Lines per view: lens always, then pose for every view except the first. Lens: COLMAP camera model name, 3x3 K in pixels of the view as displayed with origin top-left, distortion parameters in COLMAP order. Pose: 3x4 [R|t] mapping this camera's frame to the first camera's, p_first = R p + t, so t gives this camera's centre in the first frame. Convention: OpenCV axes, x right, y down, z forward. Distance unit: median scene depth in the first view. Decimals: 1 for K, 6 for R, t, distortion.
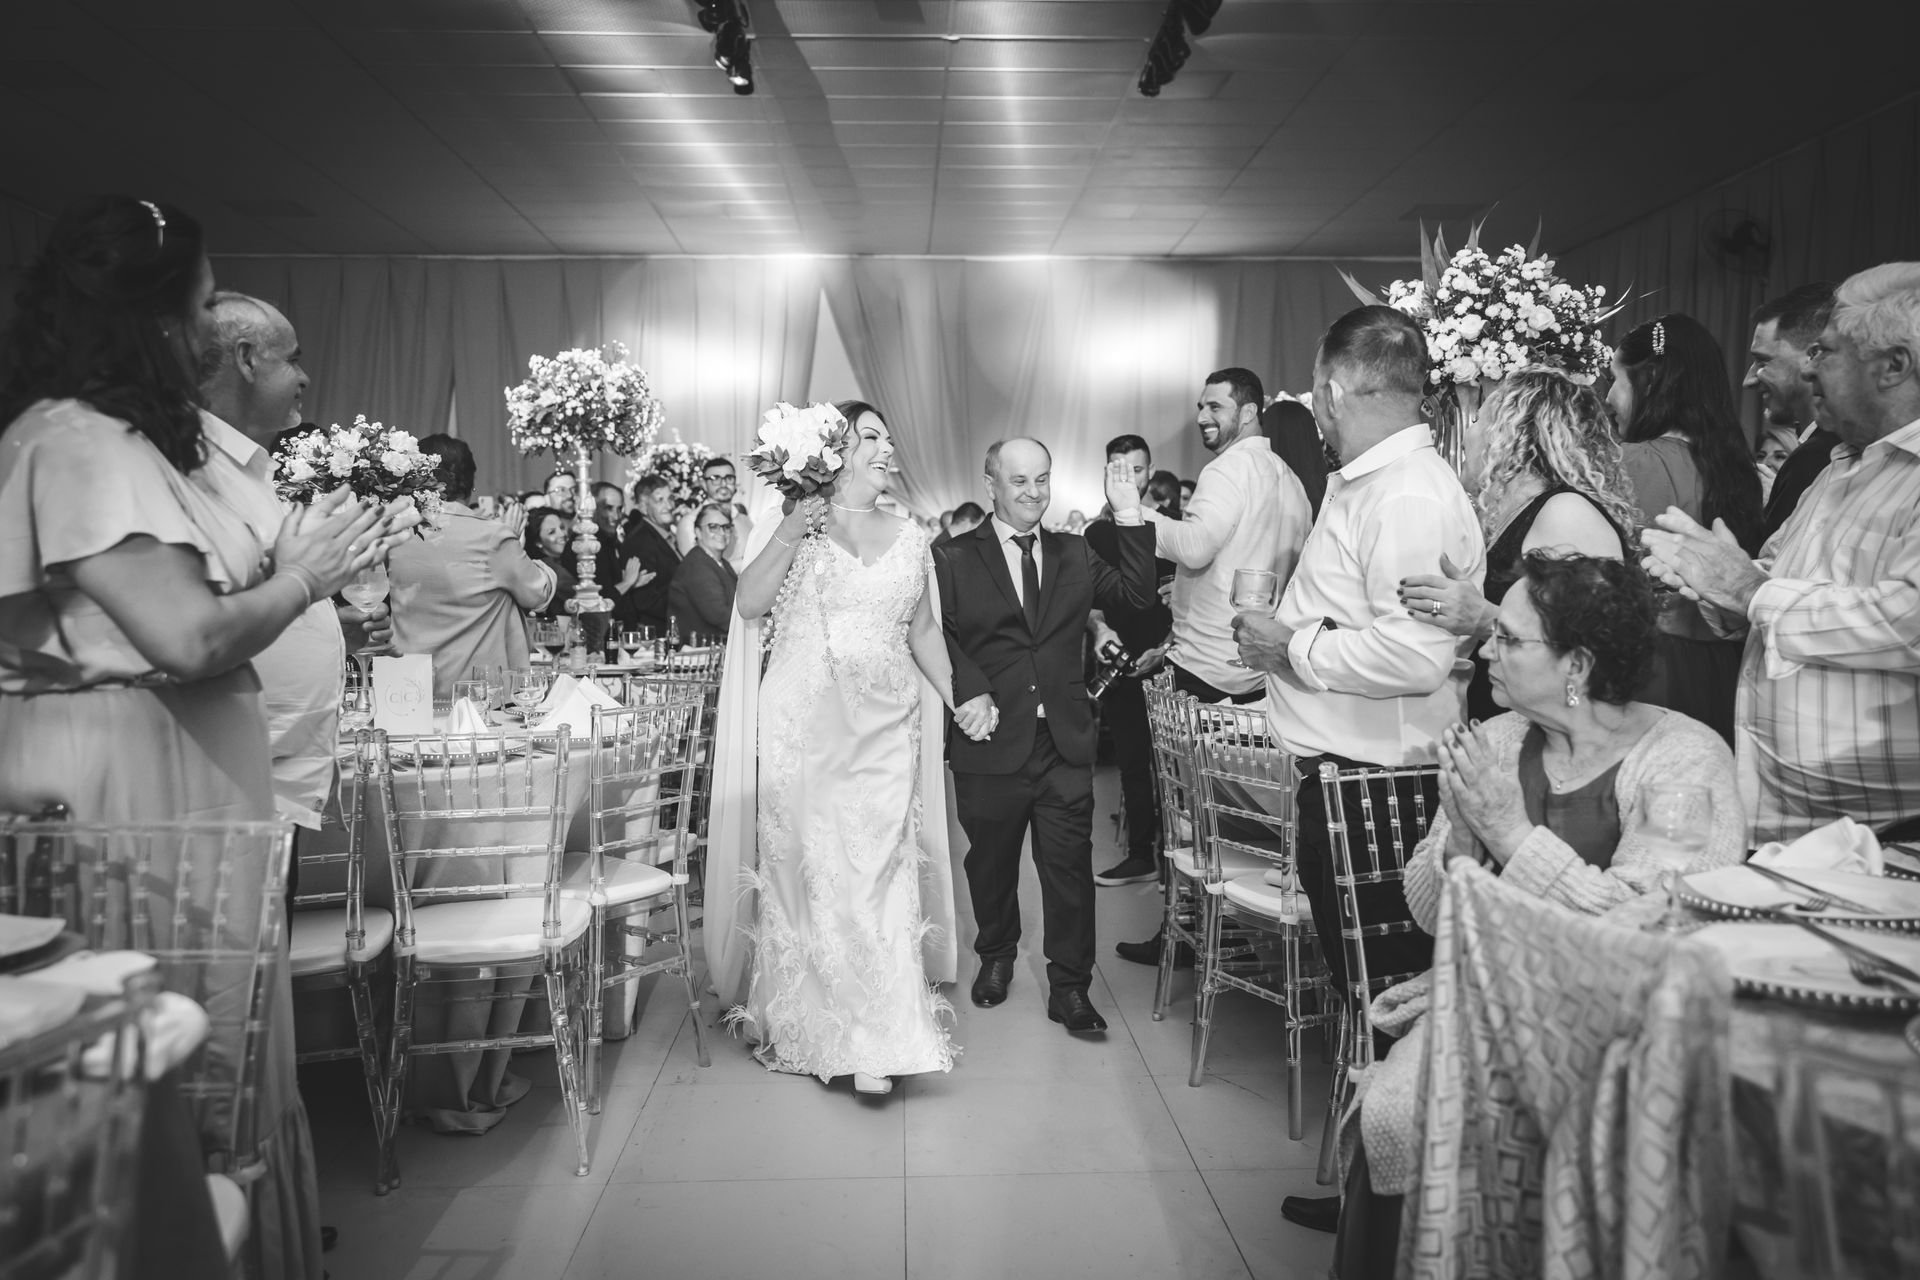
lens RADIAL K [[1543.4, 0, 905.8], [0, 1543.4, 665.2], [0, 0, 1]] dist [0.004377, 0.006687]
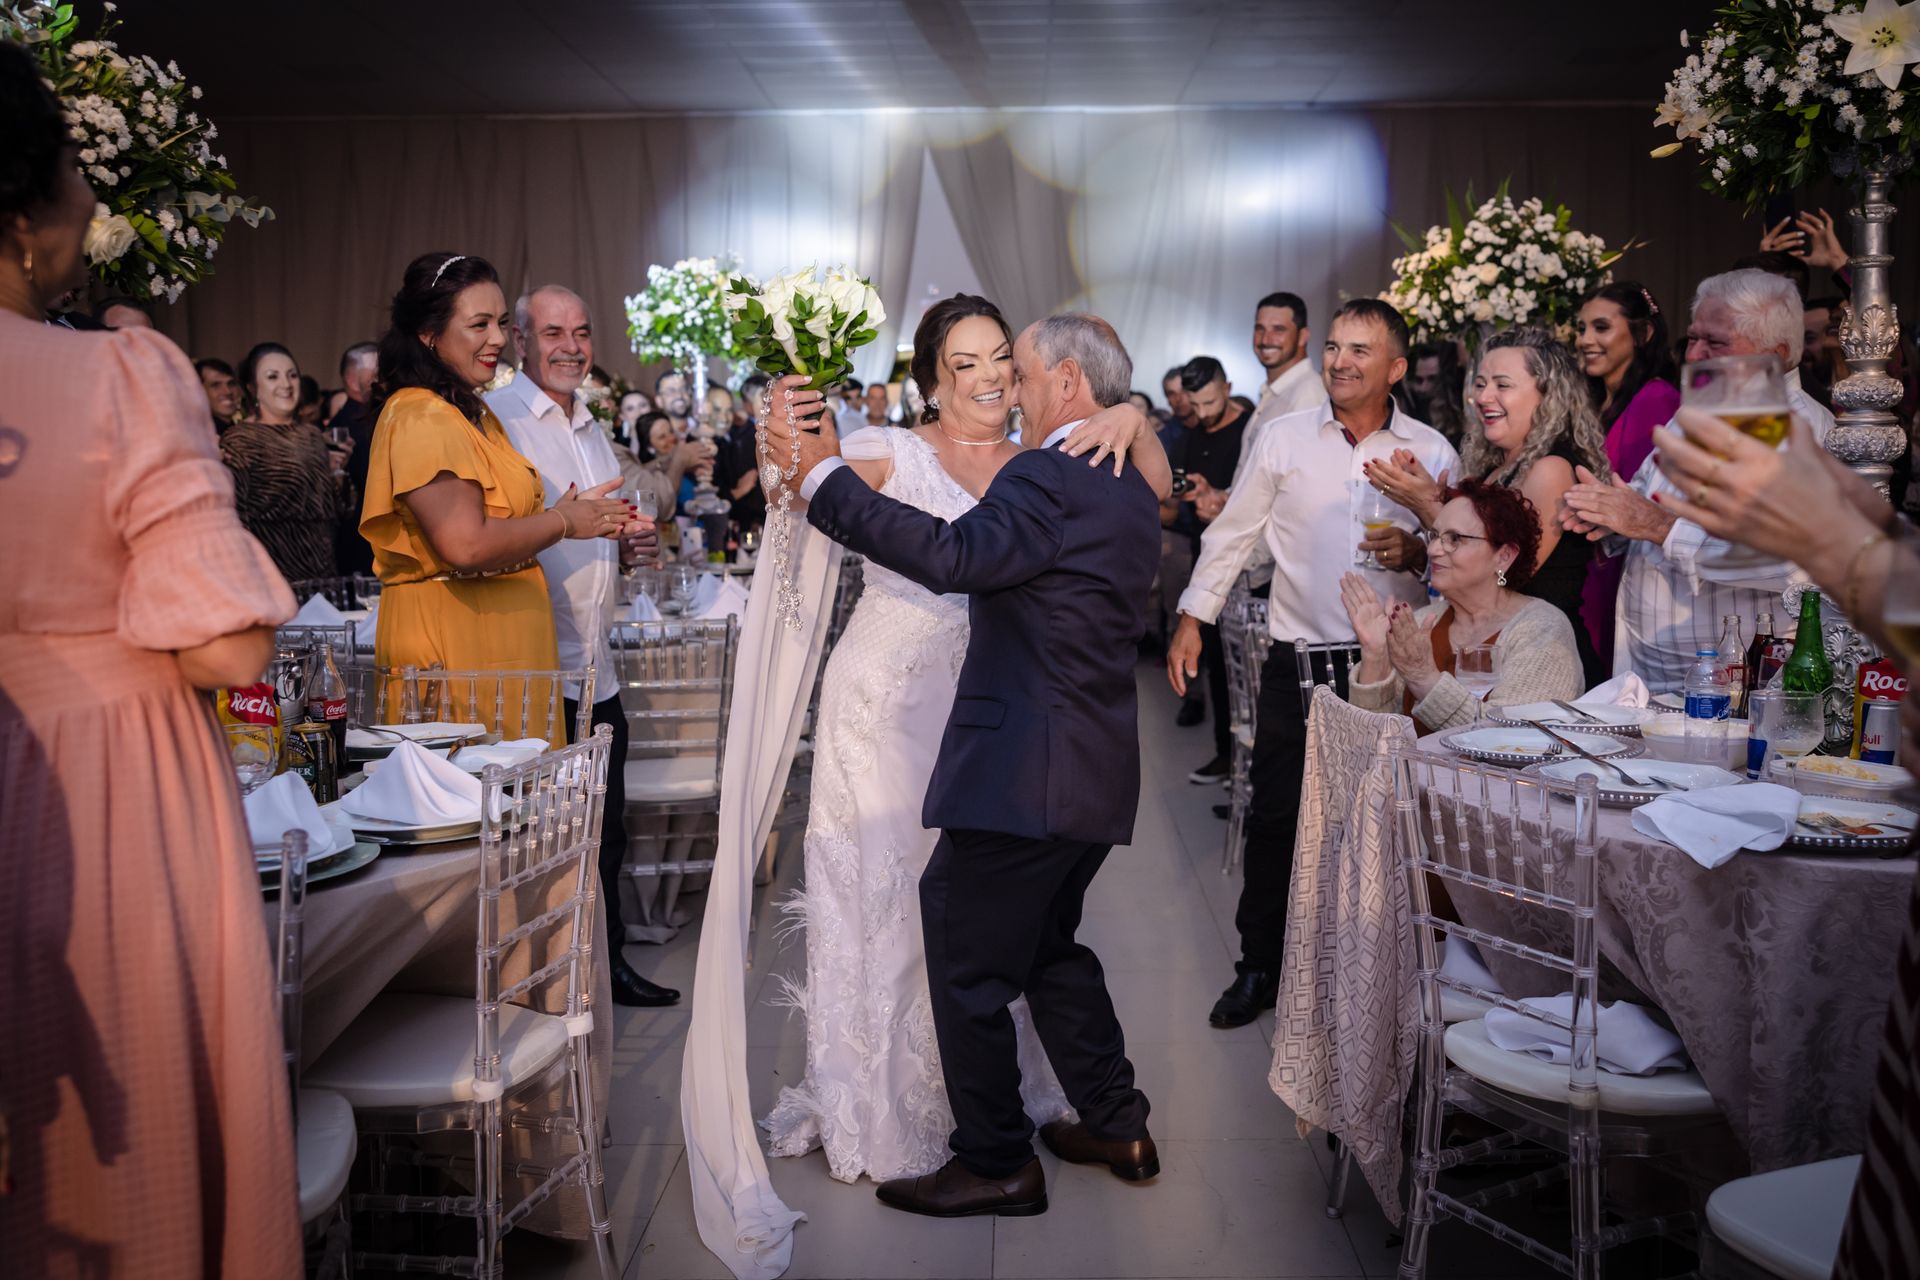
lens RADIAL K [[1654.2, 0, 961.6], [0, 1654.2, 695.7], [0, 0, 1]] dist [-0.038453, 0.067092]
pose [[0.999430, 0.000632, -0.033751, 0.005998], [0.002088, 0.996755, 0.080474, -0.001473], [0.033692, -0.080498, 0.996185, -0.153479]]
